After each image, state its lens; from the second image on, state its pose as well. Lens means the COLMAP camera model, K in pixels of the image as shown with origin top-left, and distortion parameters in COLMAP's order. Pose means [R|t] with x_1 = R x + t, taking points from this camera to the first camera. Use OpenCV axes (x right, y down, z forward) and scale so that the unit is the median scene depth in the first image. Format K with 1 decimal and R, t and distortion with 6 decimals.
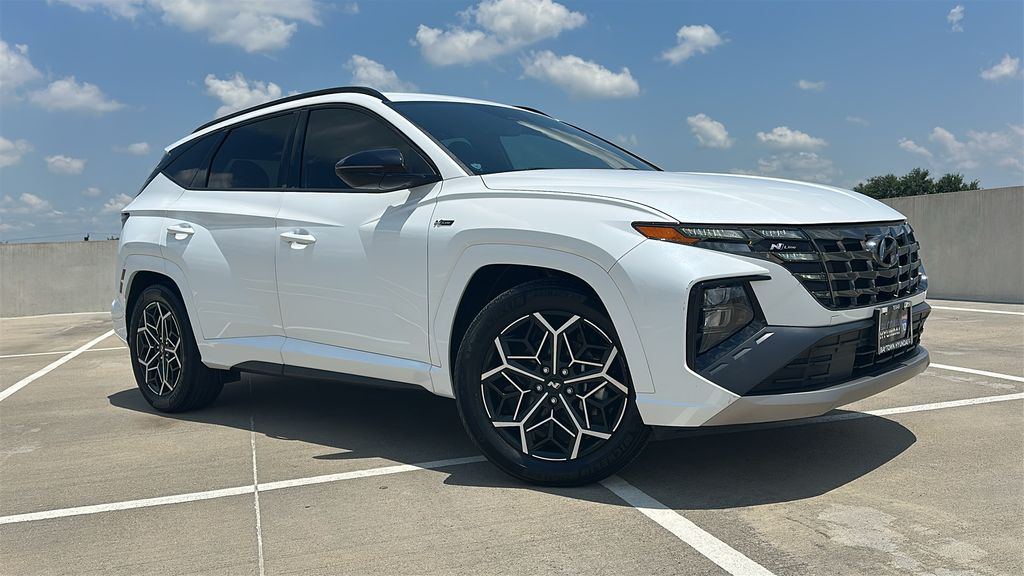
lens RADIAL K [[897.6, 0, 544.7], [0, 897.6, 273.1], [0, 0, 1]] dist [0.034746, -0.067865]
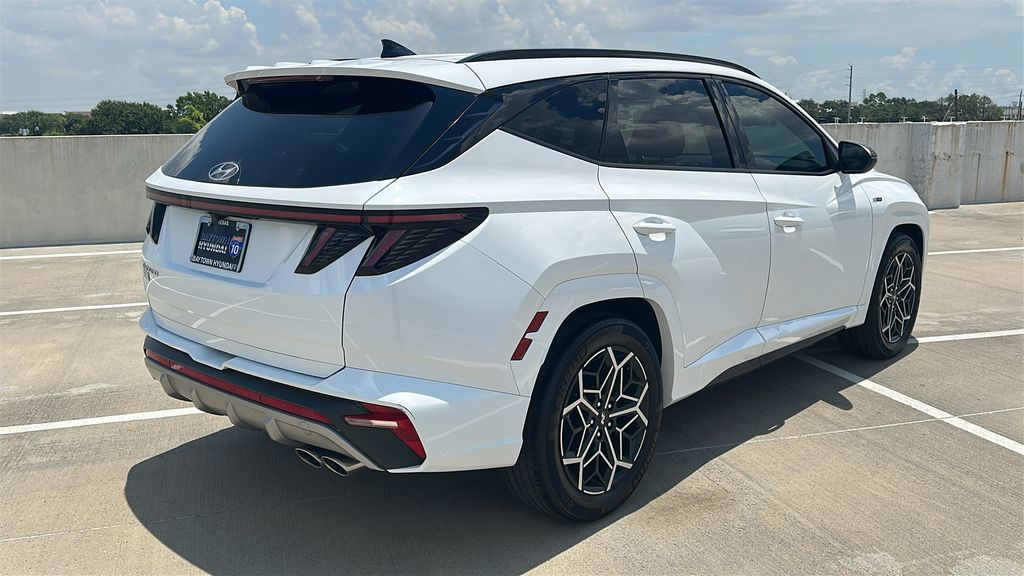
lens RADIAL K [[904.2, 0, 512.0], [0, 904.2, 288.0], [0, 0, 1]] dist [0.038568, -0.011692]
pose [[0.032351, -0.149562, 0.988223, -1.475161], [0.042787, 0.988041, 0.148134, -0.146699], [-0.998560, 0.037490, 0.038363, 1.463986]]
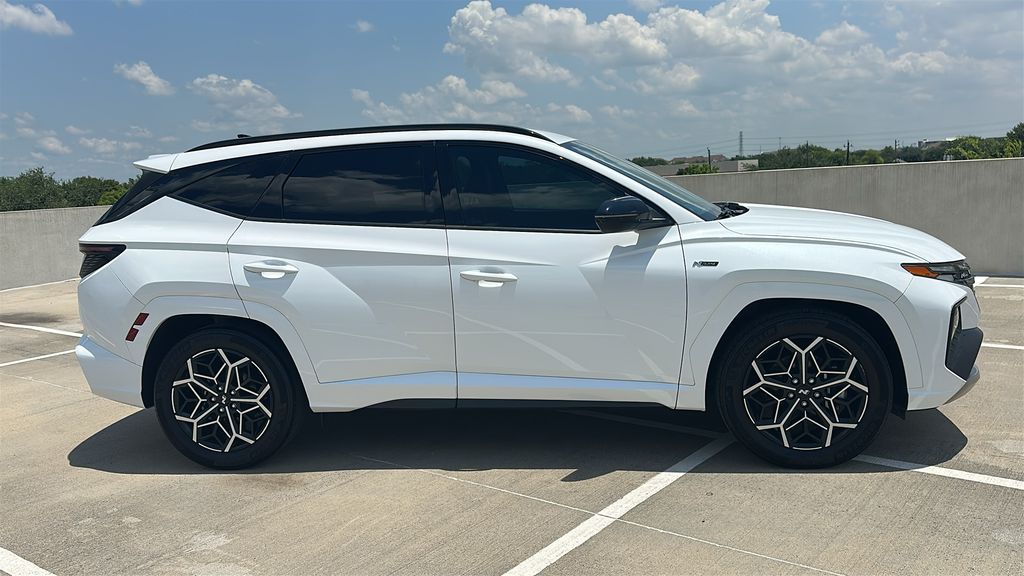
lens RADIAL K [[904.2, 0, 512.0], [0, 904.2, 288.0], [0, 0, 1]] dist [0.038568, -0.011692]
pose [[0.838857, -0.075213, 0.539130, -0.937892], [0.035441, 0.995853, 0.083785, -0.128943], [-0.543196, -0.051176, 0.838045, 0.138285]]
